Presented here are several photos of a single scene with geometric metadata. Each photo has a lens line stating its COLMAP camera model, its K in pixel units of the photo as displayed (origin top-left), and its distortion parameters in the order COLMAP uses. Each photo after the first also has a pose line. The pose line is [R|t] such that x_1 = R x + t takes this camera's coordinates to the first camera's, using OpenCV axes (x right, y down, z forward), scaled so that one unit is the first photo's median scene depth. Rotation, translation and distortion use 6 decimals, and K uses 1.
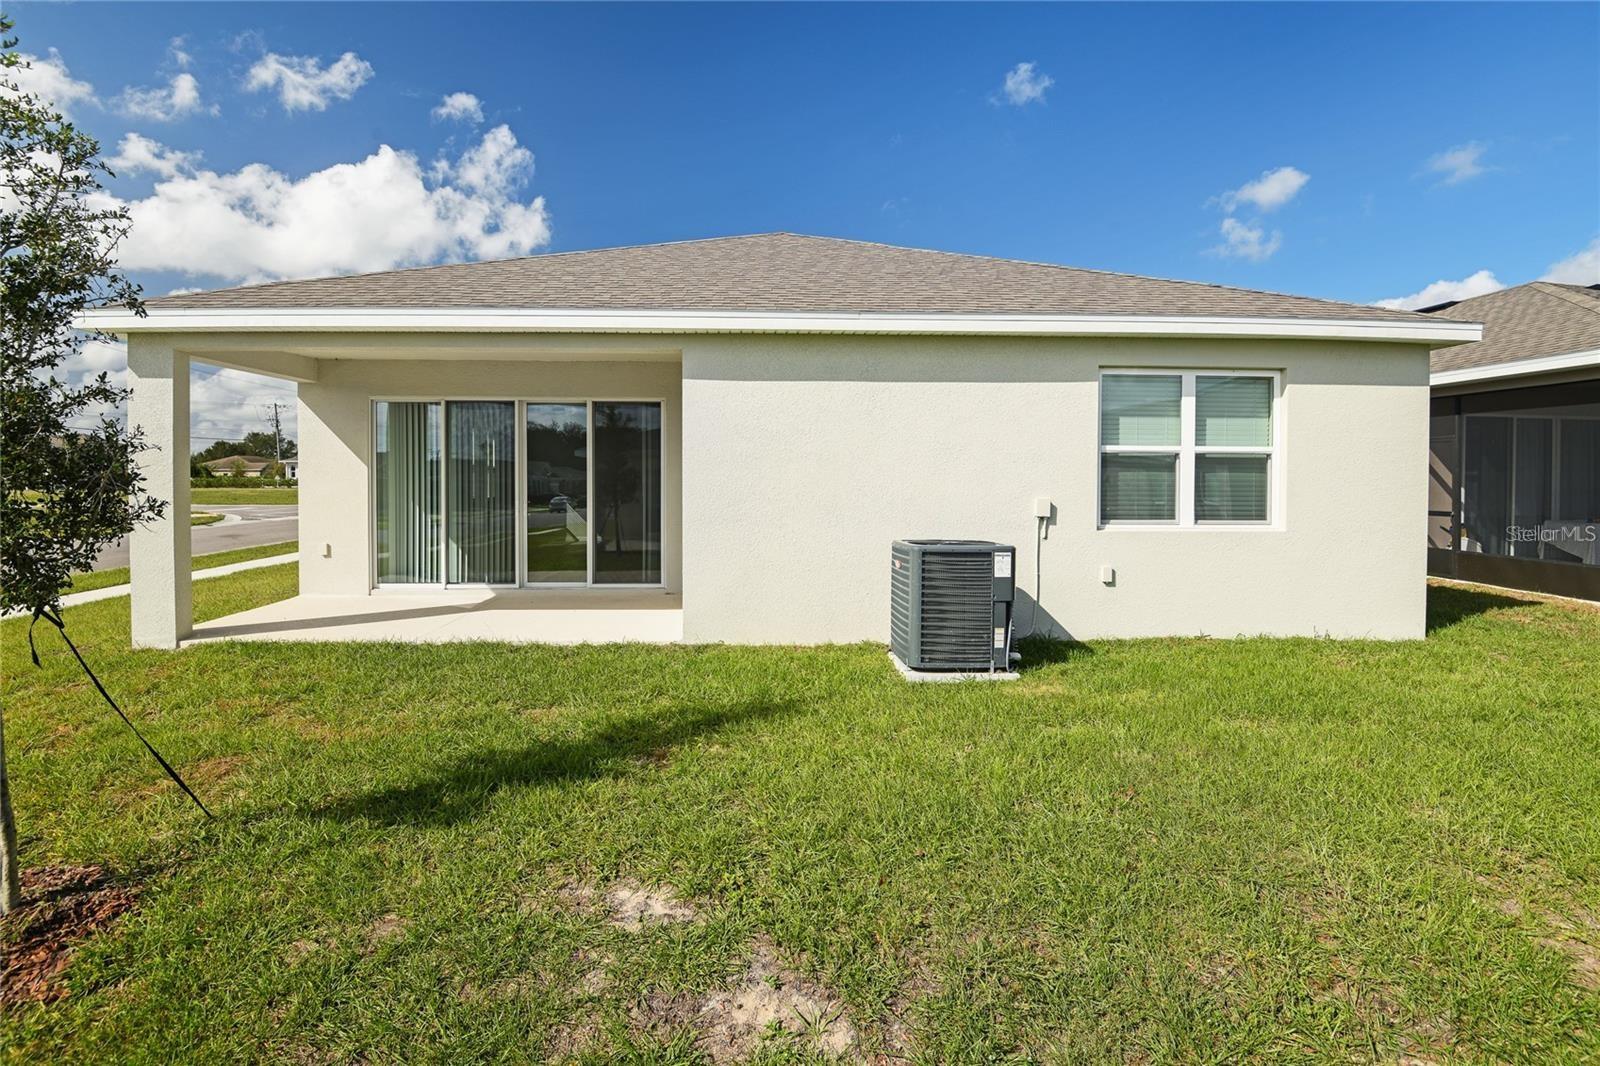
lens RADIAL K [[813.1, 0, 803.4], [0, 813.1, 492.2], [0, 0, 1]] dist [-0.014341, -0.000164]
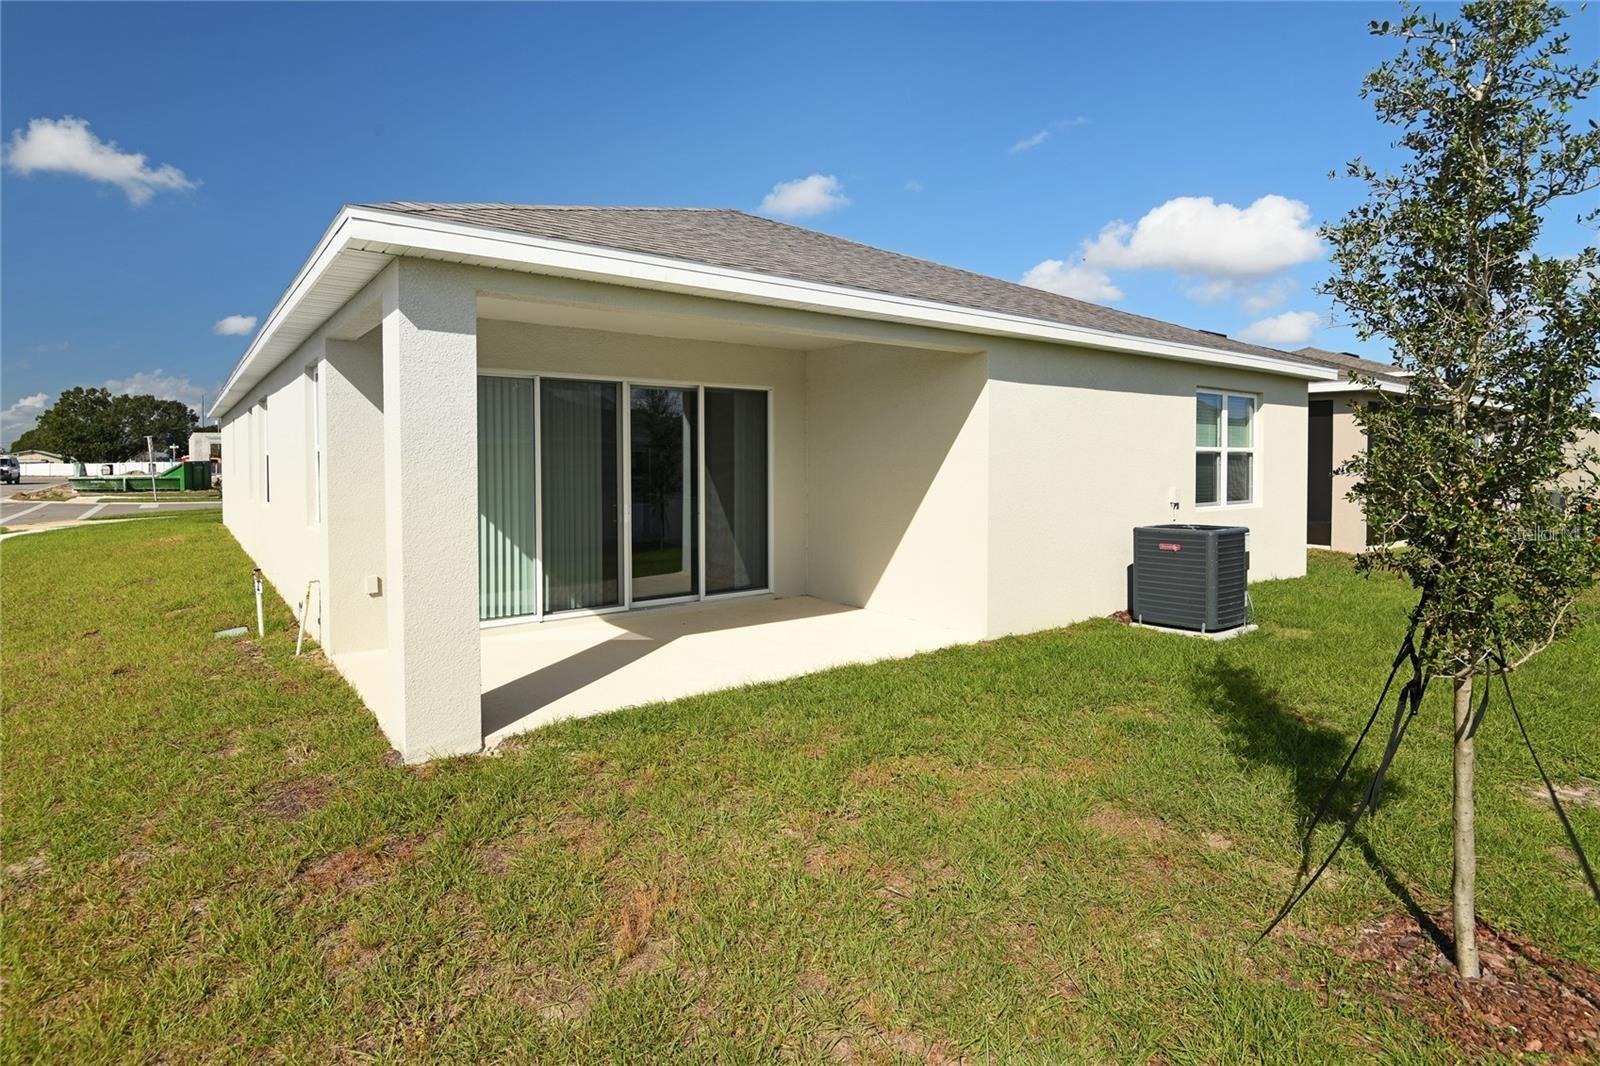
lens RADIAL K [[827.2, 0, 799.1], [0, 827.2, 496.2], [0, 0, 1]] dist [-0.001186, -0.000068]
pose [[0.820352, -0.031658, 0.570981, -0.882674], [0.010326, 0.999124, 0.040562, -0.038722], [-0.571765, -0.027379, 0.819960, 0.270833]]
